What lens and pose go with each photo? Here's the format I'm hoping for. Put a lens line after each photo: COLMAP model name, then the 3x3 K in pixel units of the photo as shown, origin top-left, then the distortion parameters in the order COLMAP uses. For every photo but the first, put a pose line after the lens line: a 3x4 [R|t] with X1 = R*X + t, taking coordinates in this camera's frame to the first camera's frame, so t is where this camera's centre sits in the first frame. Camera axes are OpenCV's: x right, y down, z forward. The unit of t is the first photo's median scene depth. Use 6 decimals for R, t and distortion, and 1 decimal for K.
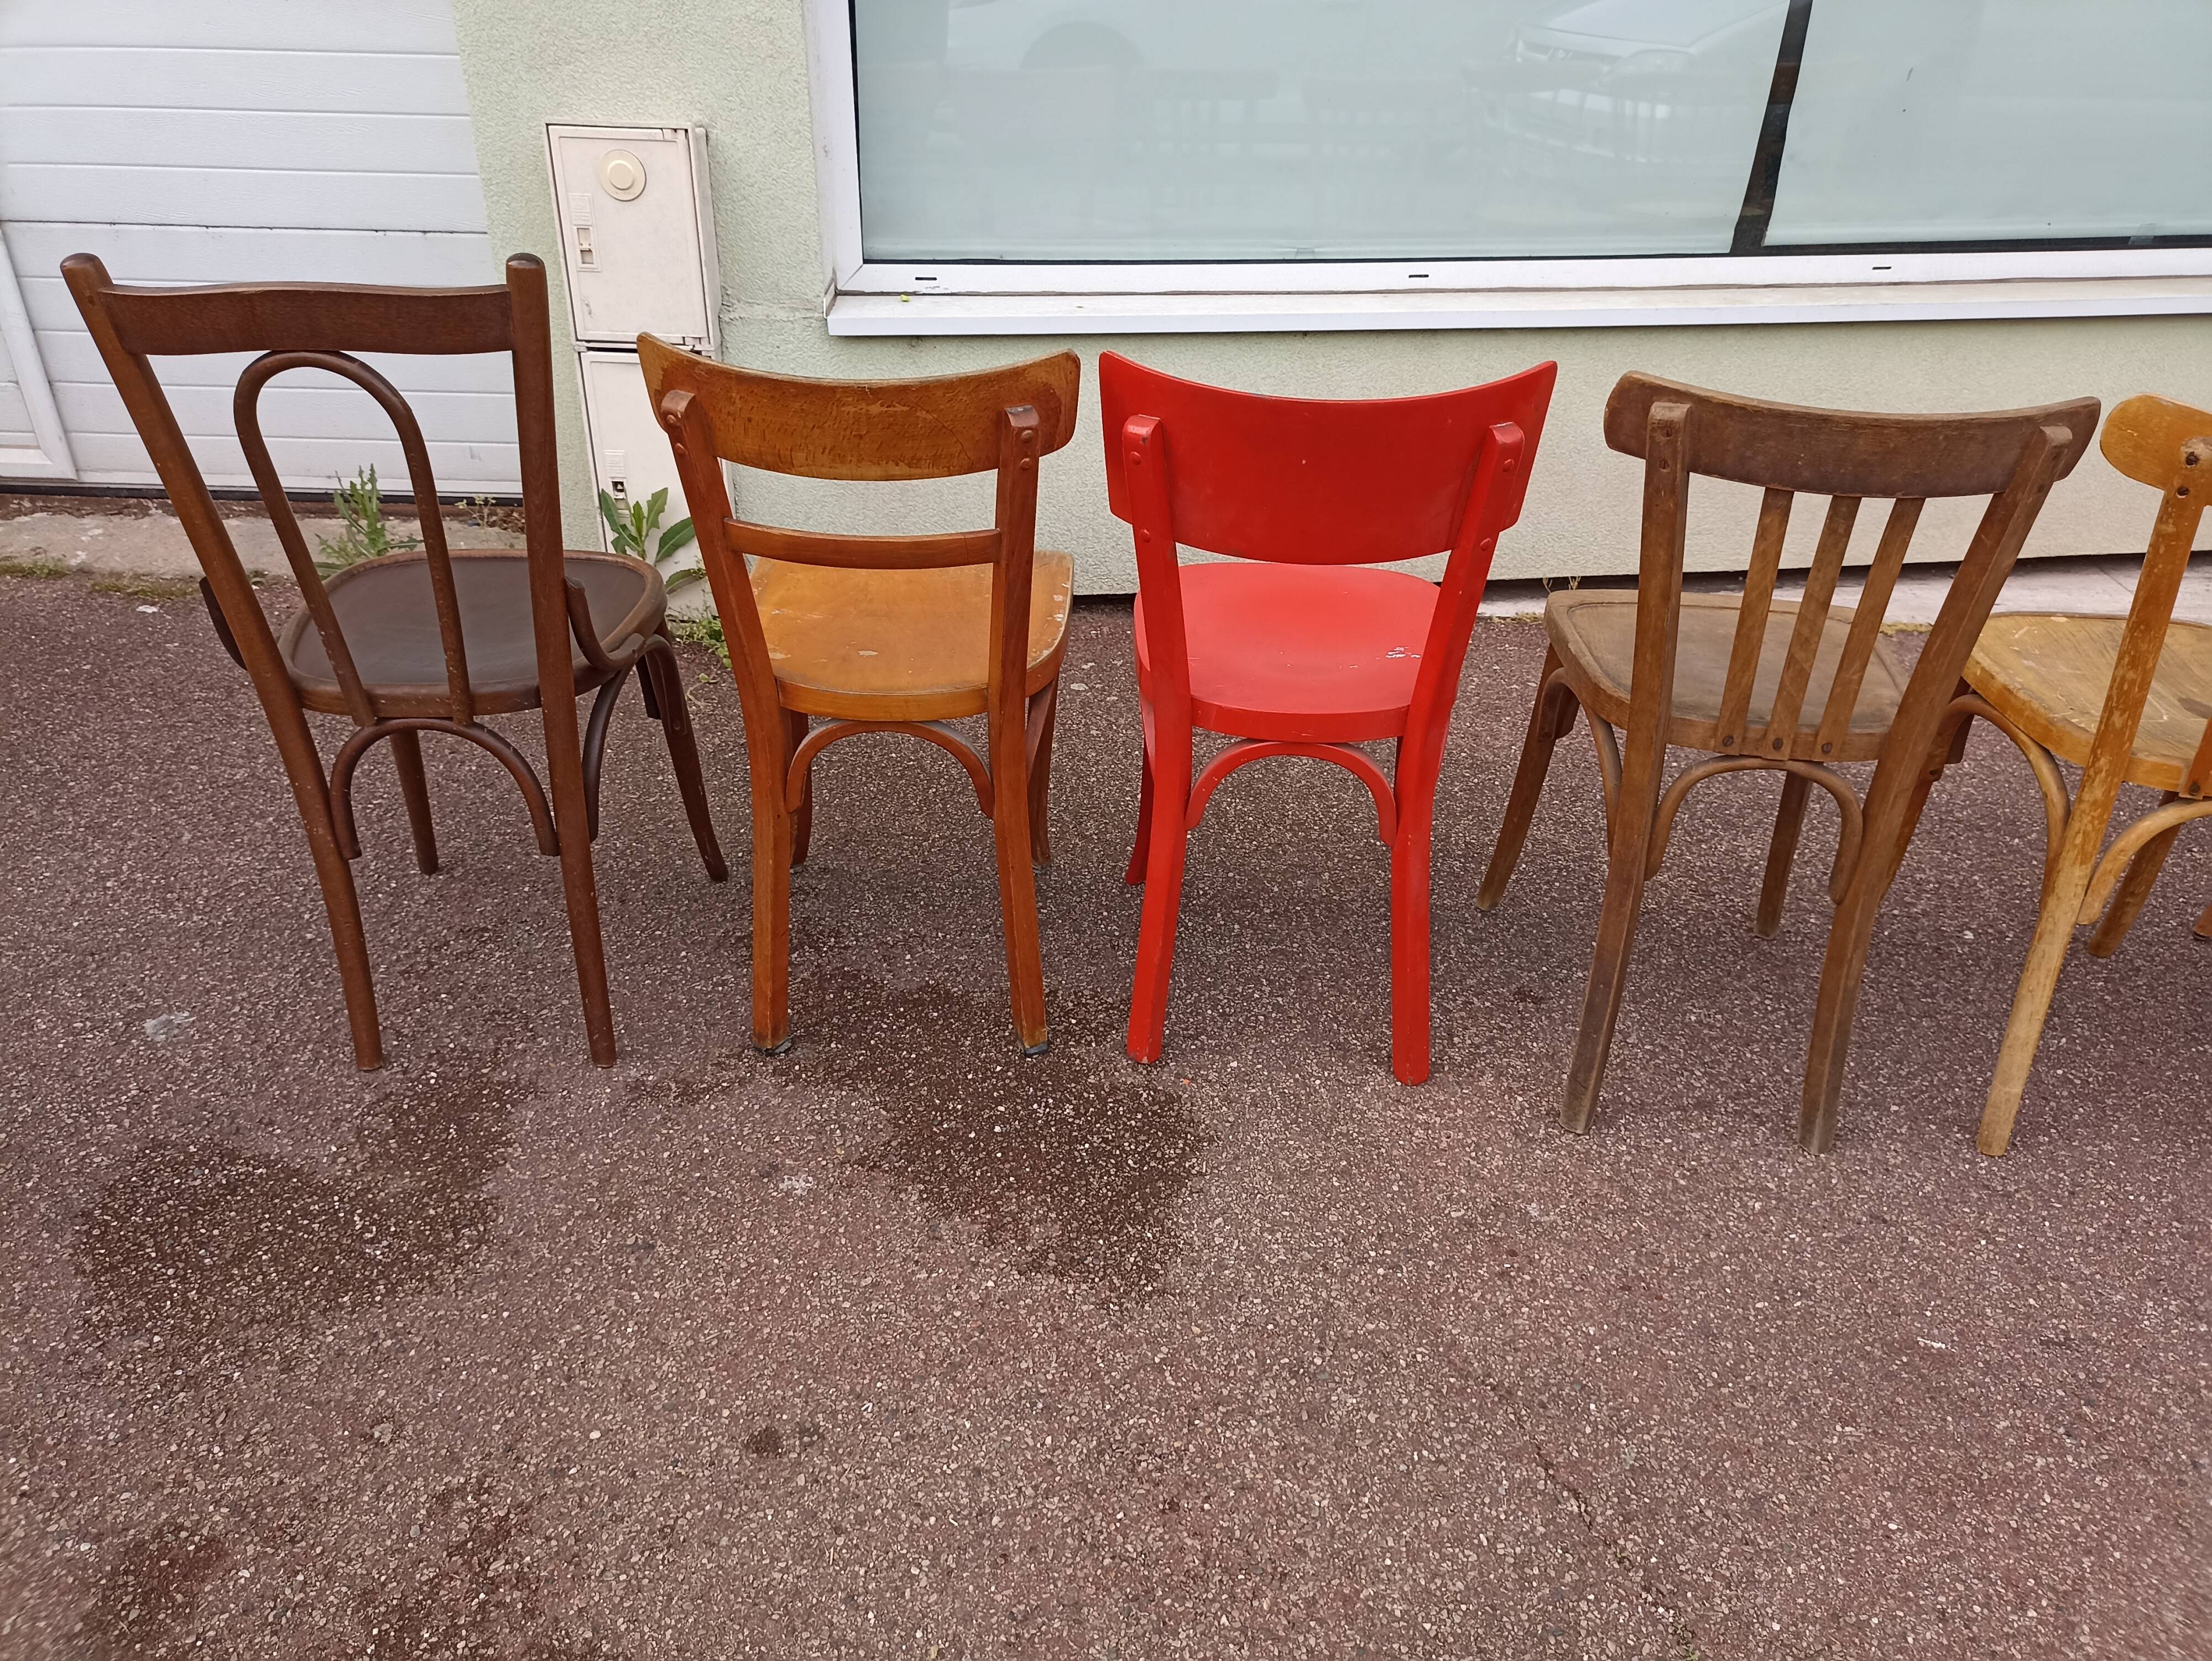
lens RADIAL K [[1625.9, 0, 1127.1], [0, 1625.9, 837.4], [0, 0, 1]] dist [0.021879, -0.010351]
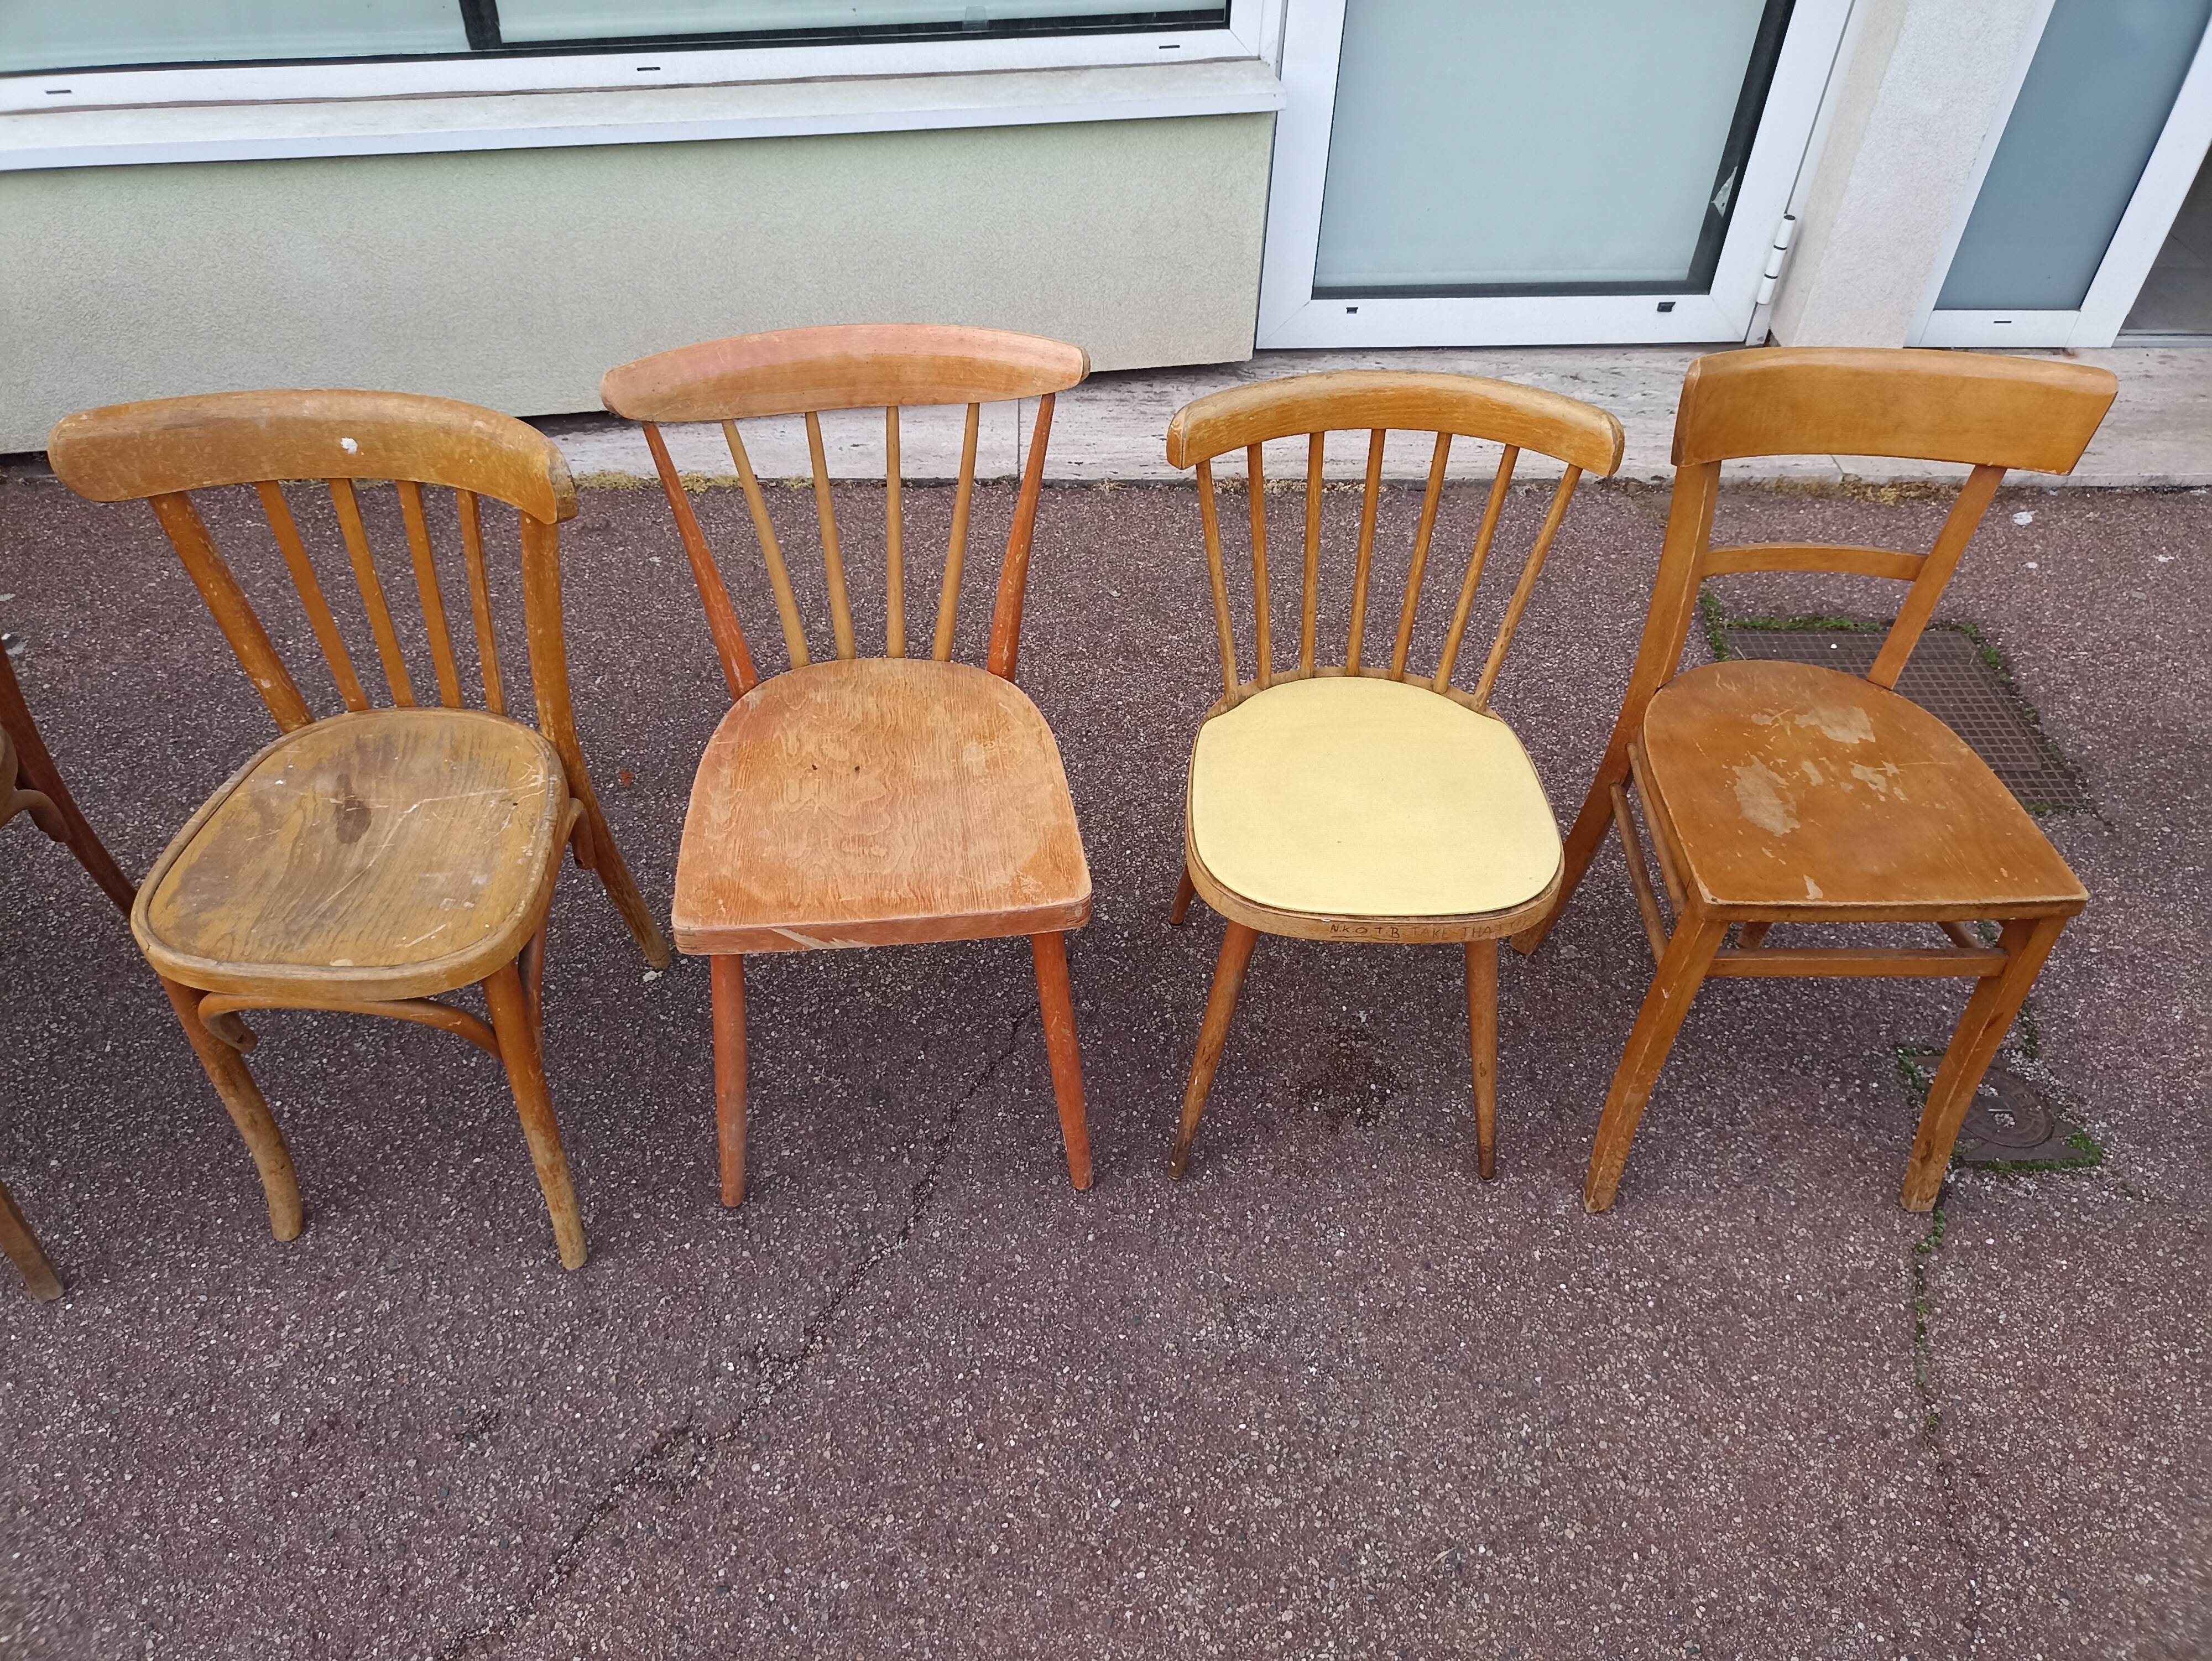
lens RADIAL K [[1625.9, 0, 1130.6], [0, 1625.9, 830.5], [0, 0, 1]] dist [0.021879, -0.010351]
pose [[0.997392, -0.039568, 0.060360, 1.109964], [0.024304, 0.971612, 0.235327, -0.255101], [-0.067958, -0.233246, 0.970040, 0.049906]]
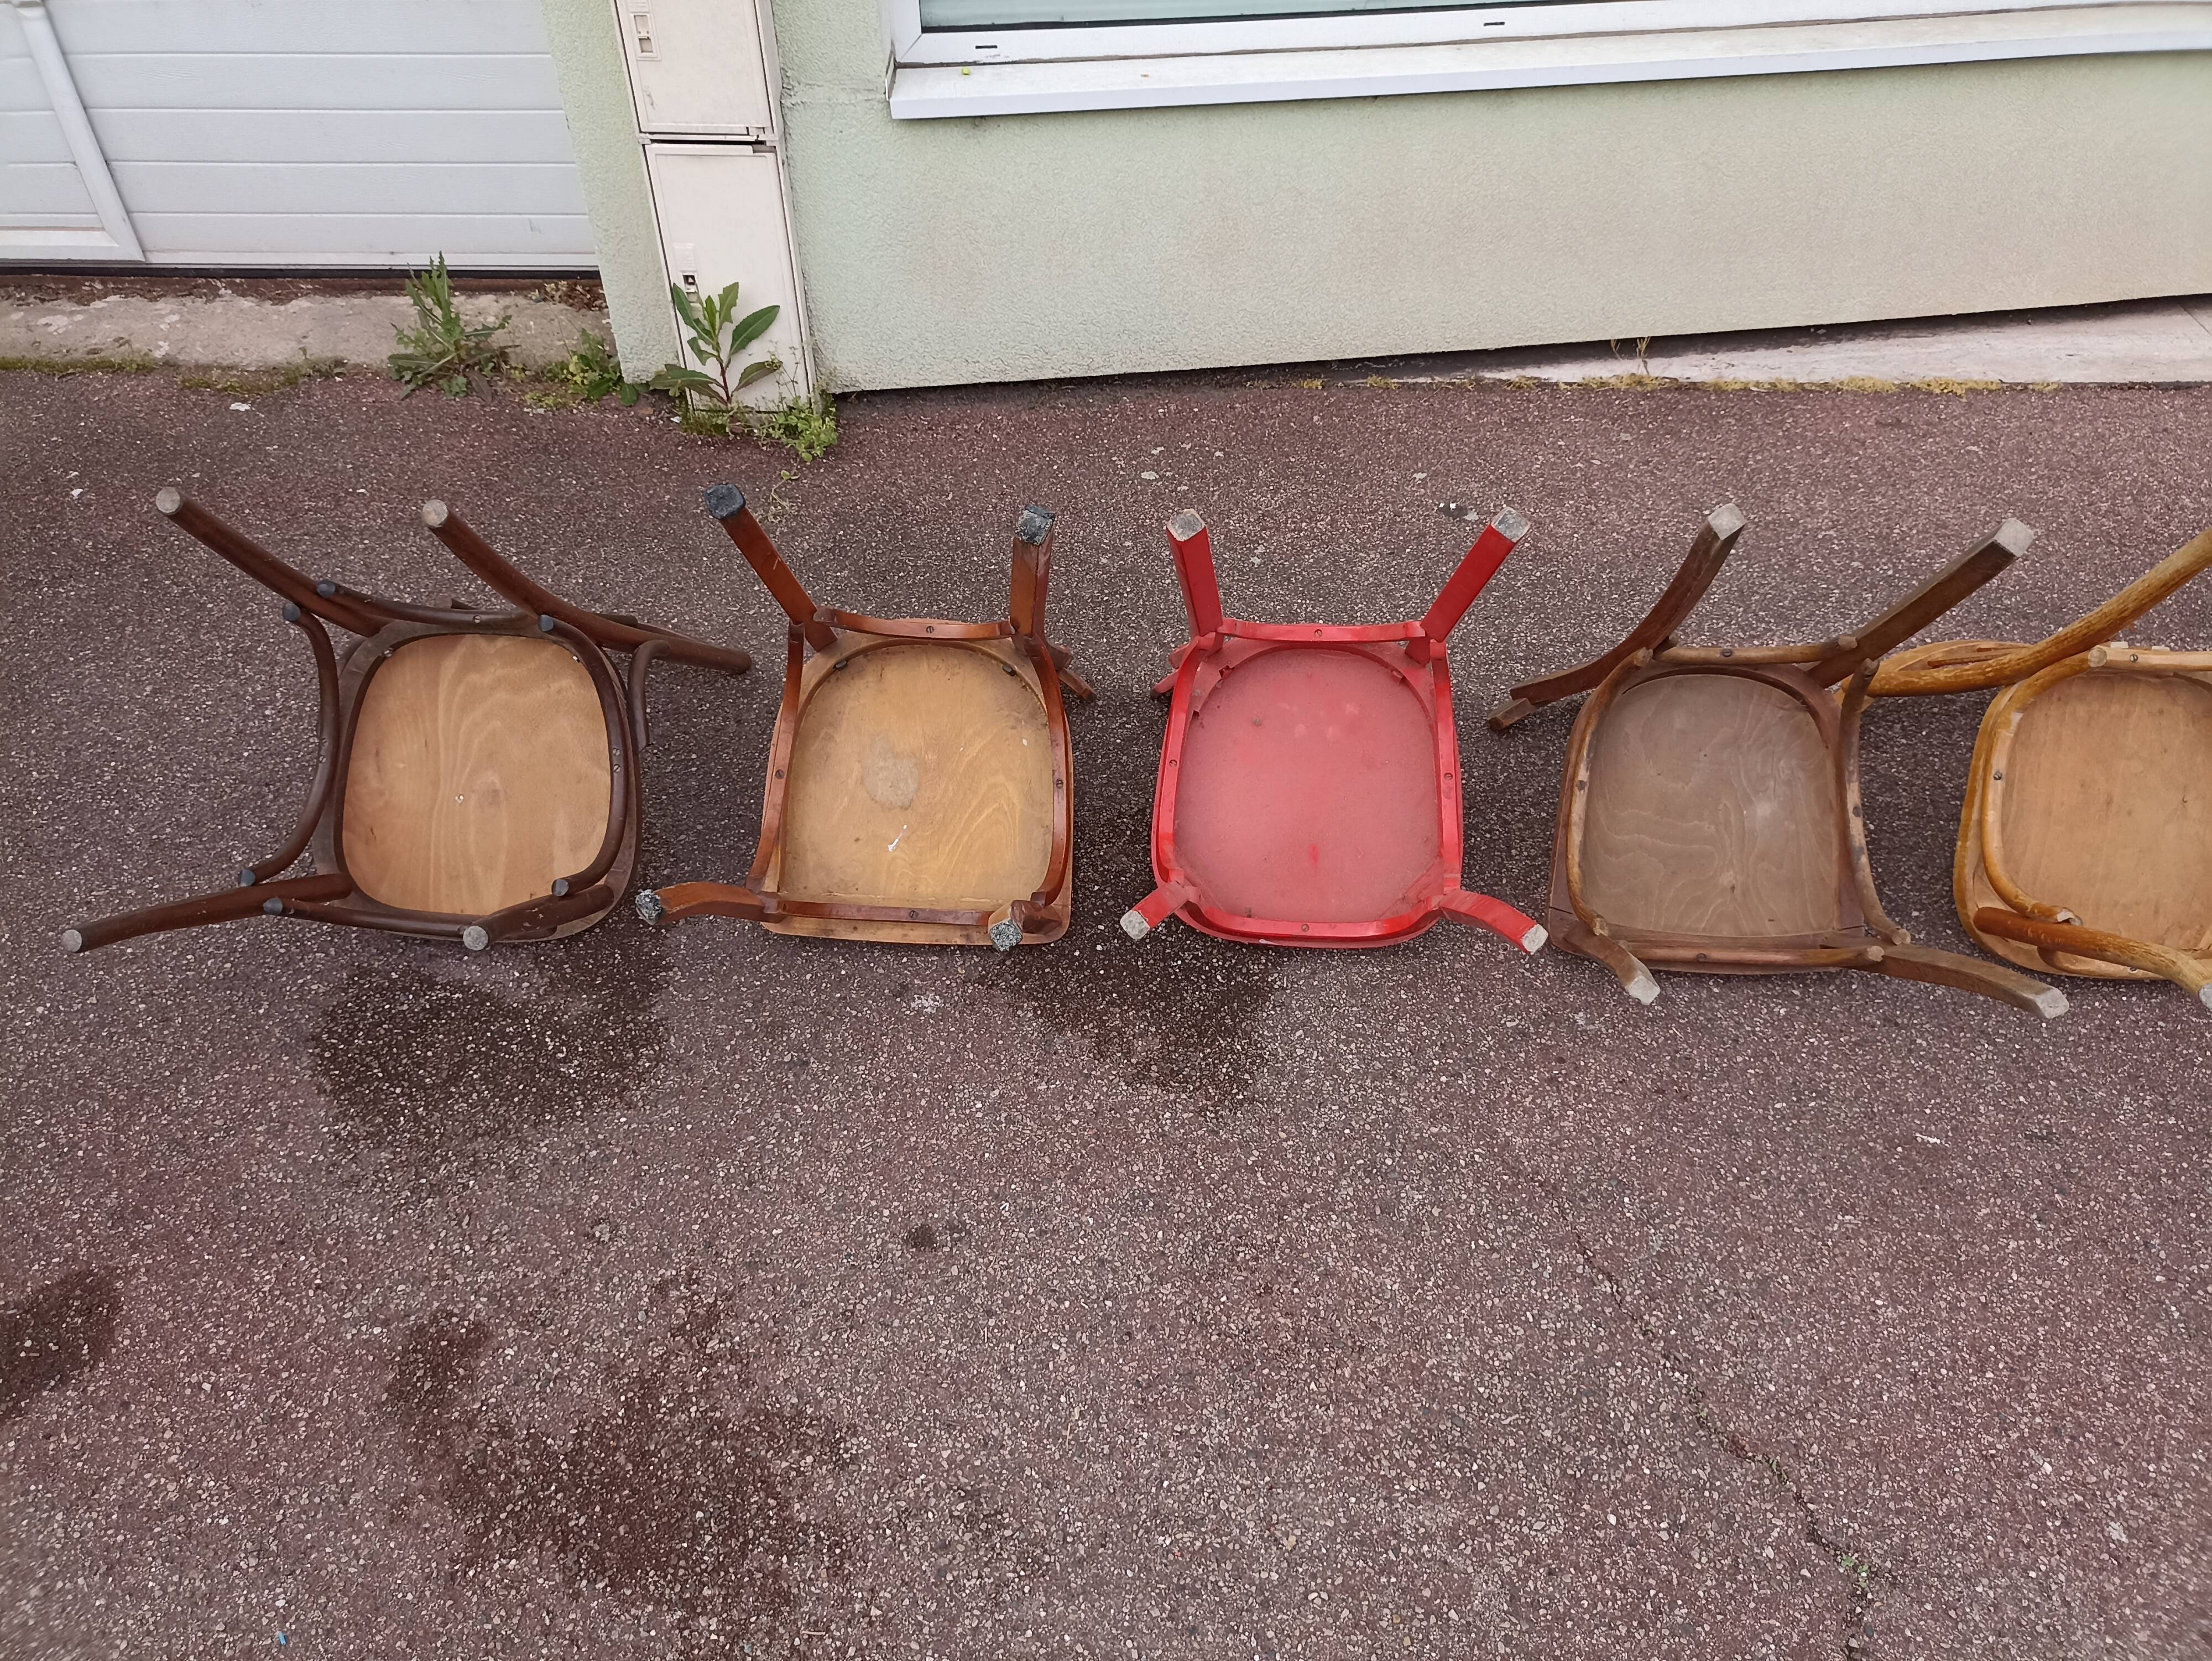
lens RADIAL K [[1625.9, 0, 1128.8], [0, 1625.9, 833.6], [0, 0, 1]] dist [0.021879, -0.010351]
pose [[0.999537, -0.013693, -0.027164, -0.028120], [0.018882, 0.979388, 0.201104, -0.122075], [0.023851, -0.201524, 0.979193, -0.076996]]
